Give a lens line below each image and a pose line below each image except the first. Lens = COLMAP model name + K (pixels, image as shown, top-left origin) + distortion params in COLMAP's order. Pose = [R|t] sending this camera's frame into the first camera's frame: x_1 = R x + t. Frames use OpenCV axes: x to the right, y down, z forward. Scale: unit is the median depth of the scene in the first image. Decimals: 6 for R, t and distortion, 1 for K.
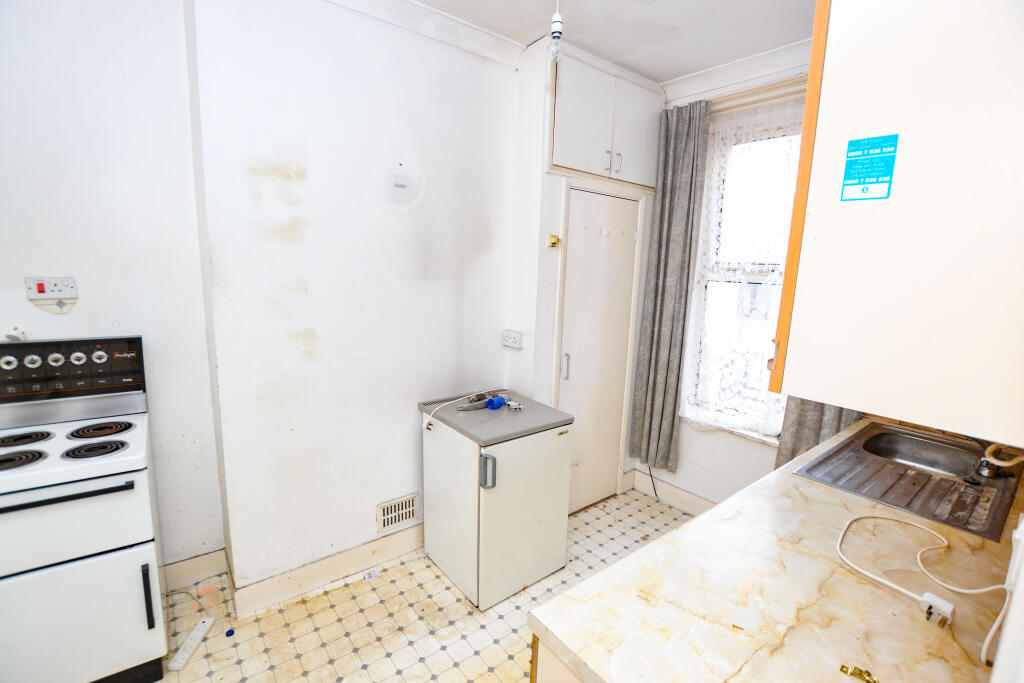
lens RADIAL K [[460.3, 0, 505.8], [0, 460.3, 340.4], [0, 0, 1]] dist [-0.002965, -0.000212]
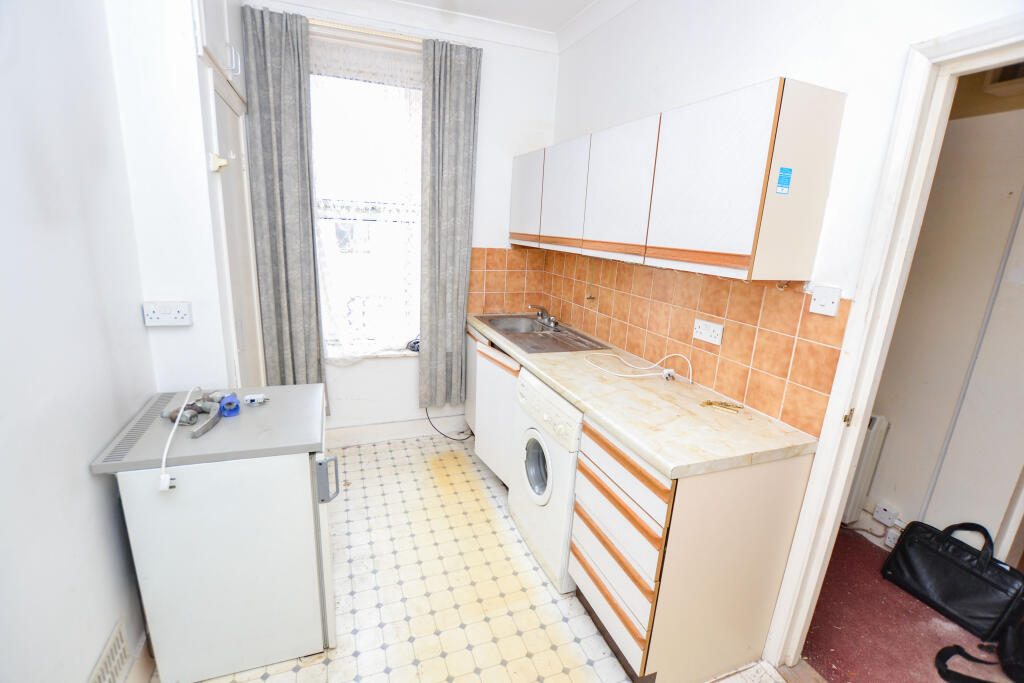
lens RADIAL K [[460.3, 0, 505.8], [0, 460.3, 340.4], [0, 0, 1]] dist [-0.002965, -0.000212]
pose [[0.298011, -0.249748, 0.921312, -0.462879], [0.114185, 0.967563, 0.225351, -0.059387], [-0.947708, 0.038043, 0.316862, 0.363010]]
